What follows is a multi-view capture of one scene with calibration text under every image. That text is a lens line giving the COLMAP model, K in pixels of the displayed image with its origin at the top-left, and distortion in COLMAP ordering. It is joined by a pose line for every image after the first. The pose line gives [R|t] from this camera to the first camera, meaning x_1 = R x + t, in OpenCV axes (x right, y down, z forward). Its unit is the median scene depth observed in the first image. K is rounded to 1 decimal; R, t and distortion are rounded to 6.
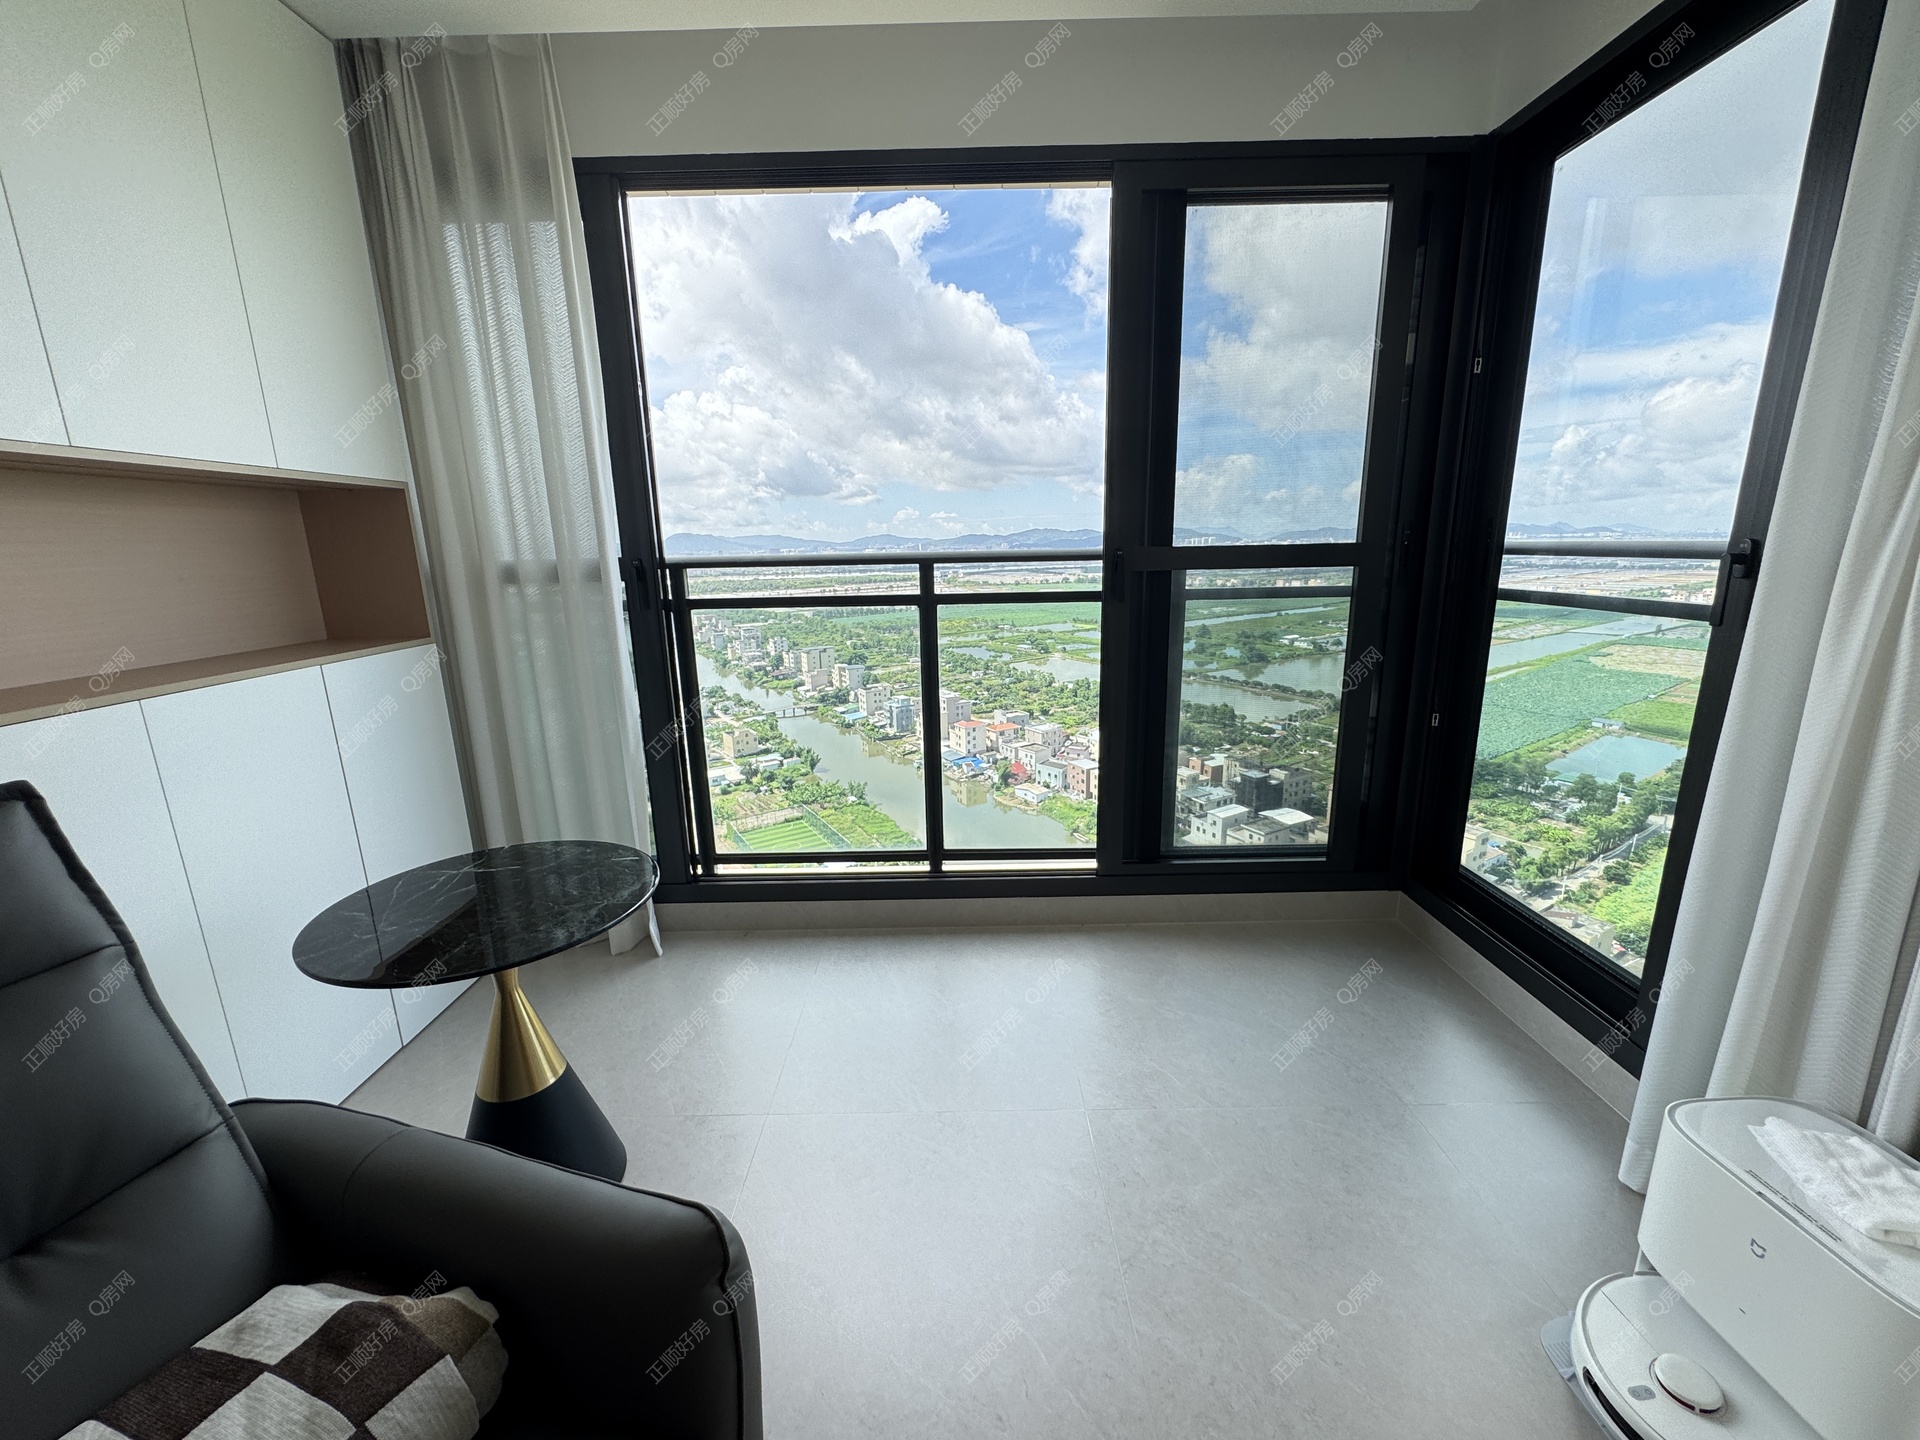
lens RADIAL K [[768.1, 0, 960.0], [0, 768.1, 720.0], [0, 0, 1]] dist [-0.002372, 0.000138]
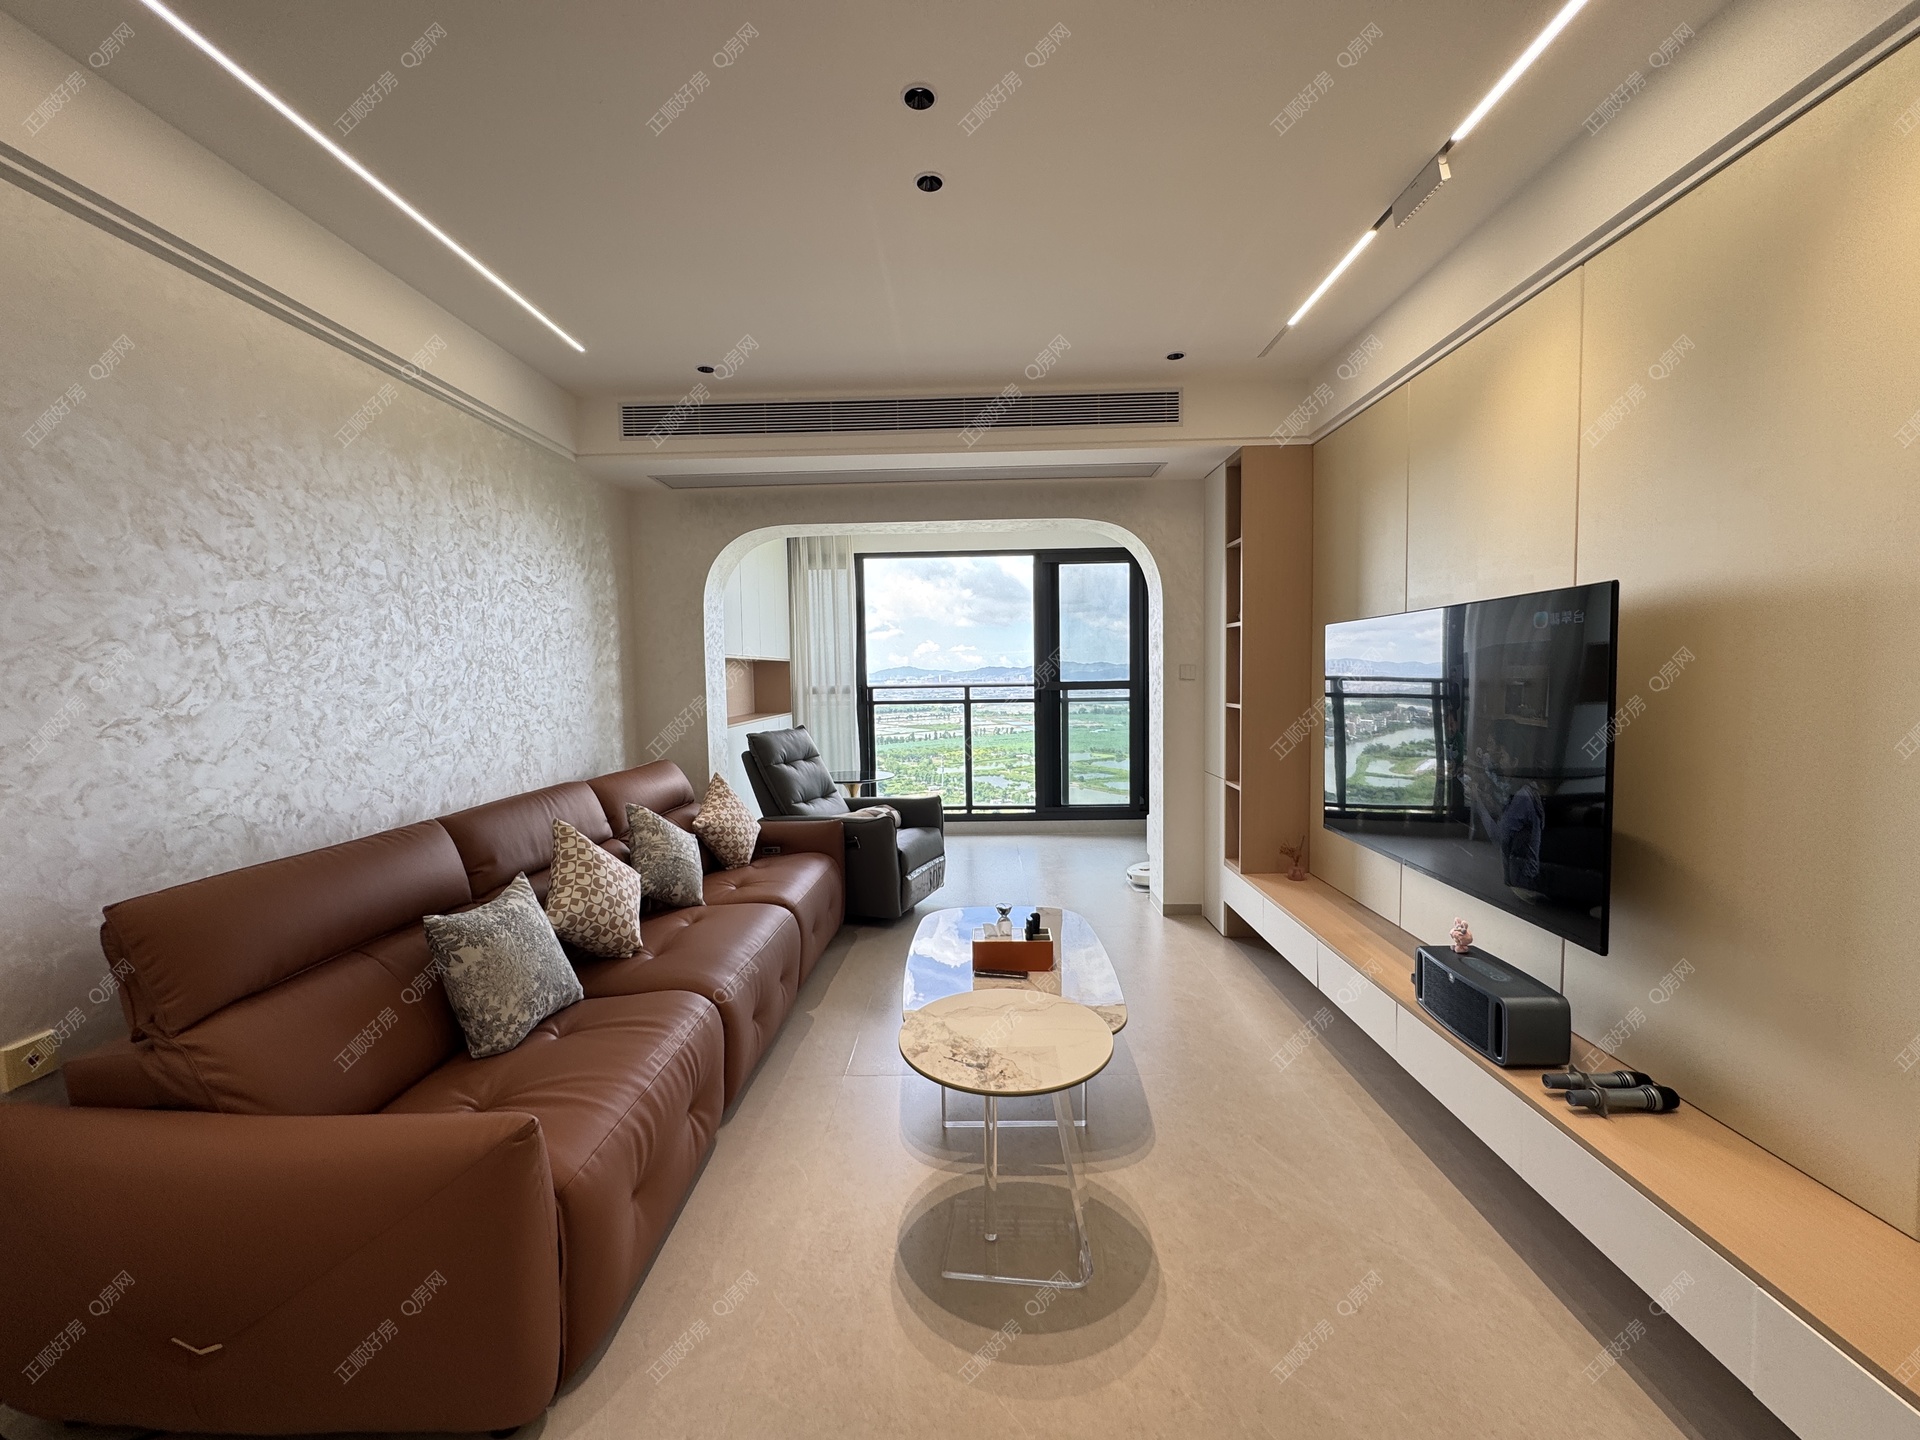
lens RADIAL K [[768.1, 0, 960.0], [0, 768.1, 720.0], [0, 0, 1]] dist [-0.002372, 0.000138]
pose [[0.999693, 0.005413, -0.024170, -0.004955], [-0.009372, 0.985945, -0.166809, 0.333763], [0.022928, 0.166984, 0.985693, -1.522407]]
